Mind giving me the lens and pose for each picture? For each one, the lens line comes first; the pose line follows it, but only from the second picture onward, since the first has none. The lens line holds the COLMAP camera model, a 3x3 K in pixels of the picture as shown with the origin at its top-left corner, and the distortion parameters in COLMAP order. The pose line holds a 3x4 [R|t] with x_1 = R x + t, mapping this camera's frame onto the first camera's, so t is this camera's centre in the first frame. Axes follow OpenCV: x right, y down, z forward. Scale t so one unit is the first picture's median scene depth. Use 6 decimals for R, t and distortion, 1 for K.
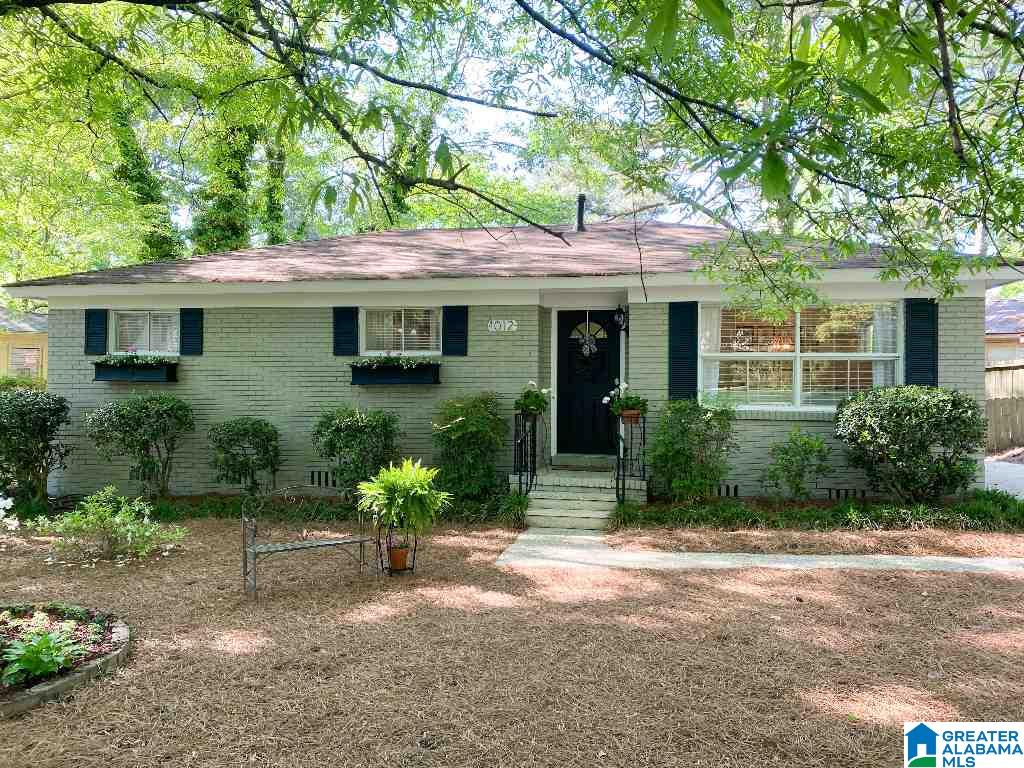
lens RADIAL K [[827.3, 0, 512.0], [0, 827.3, 384.0], [0, 0, 1]] dist [0.017468, 0.003248]
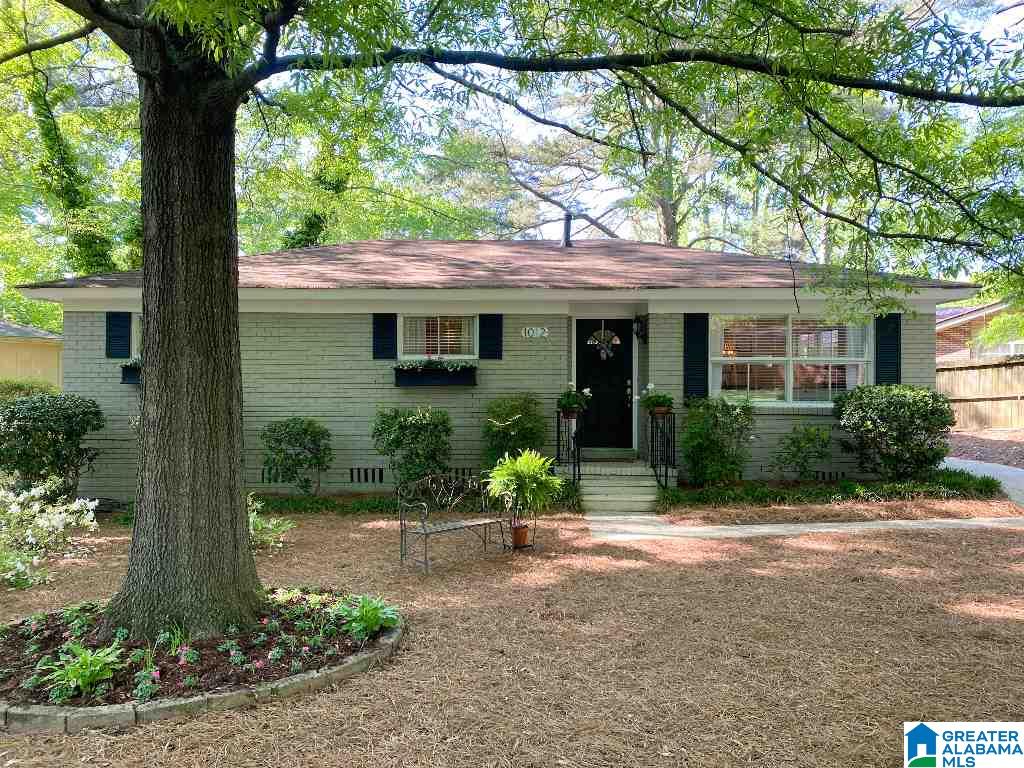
lens RADIAL K [[827.3, 0, 512.0], [0, 827.3, 384.0], [0, 0, 1]] dist [0.017468, 0.003248]
pose [[0.980073, -0.003584, 0.198606, -0.265325], [0.004830, 0.999972, -0.005788, 0.004700], [-0.198580, 0.006632, 0.980062, -0.077613]]
